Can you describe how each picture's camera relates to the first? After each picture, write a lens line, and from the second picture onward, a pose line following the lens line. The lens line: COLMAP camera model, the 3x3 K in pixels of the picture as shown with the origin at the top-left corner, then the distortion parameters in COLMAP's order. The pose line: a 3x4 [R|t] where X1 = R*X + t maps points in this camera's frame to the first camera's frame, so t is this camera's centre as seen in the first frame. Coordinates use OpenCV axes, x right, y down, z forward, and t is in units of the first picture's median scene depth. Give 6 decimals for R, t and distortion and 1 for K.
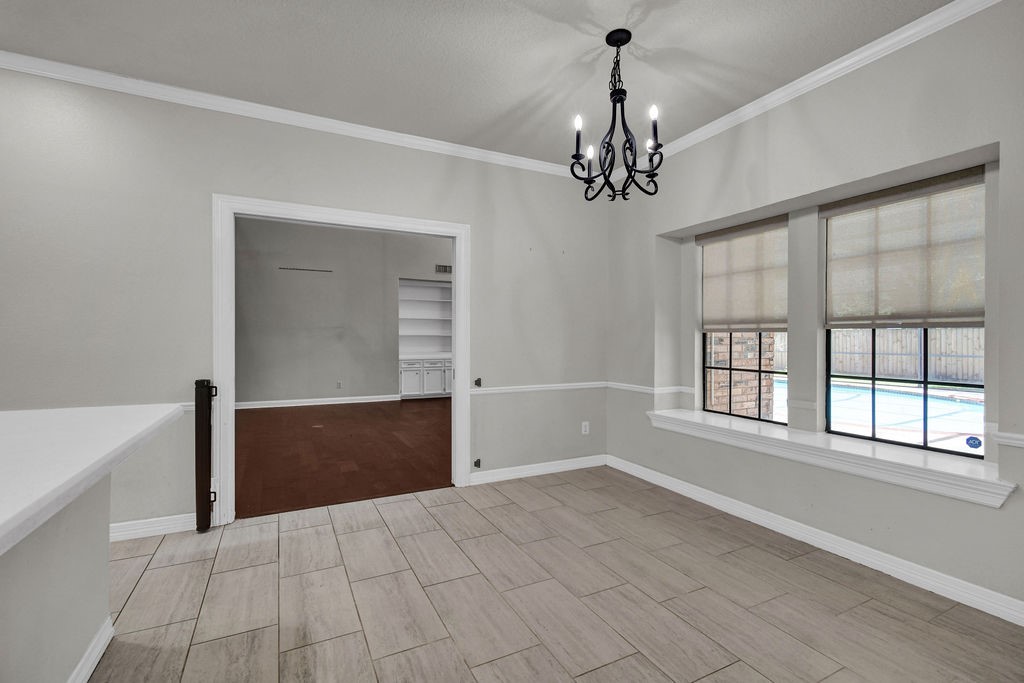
lens RADIAL K [[457.4, 0, 531.3], [0, 457.4, 341.2], [0, 0, 1]] dist [0.003973, 0.000327]
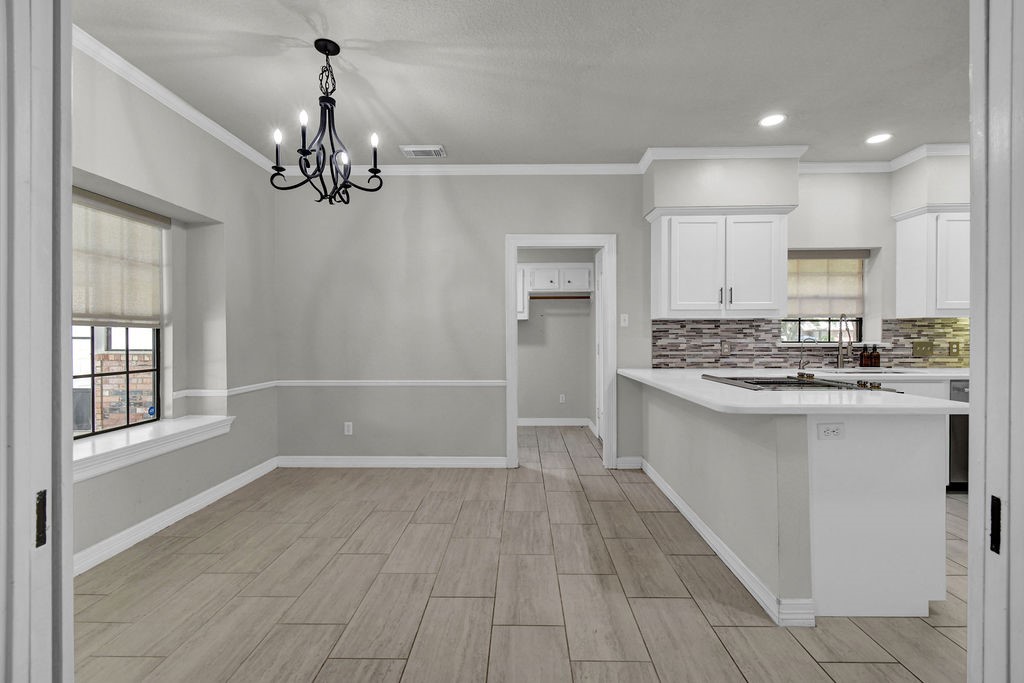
lens RADIAL K [[452.2, 0, 522.2], [0, 452.2, 339.5], [0, 0, 1]] dist [0.012494, -0.006626]
pose [[-0.874779, -0.004331, 0.484502, -0.630526], [0.001526, 0.999930, 0.011694, -0.010183], [-0.484519, 0.010969, -0.874712, 1.521893]]
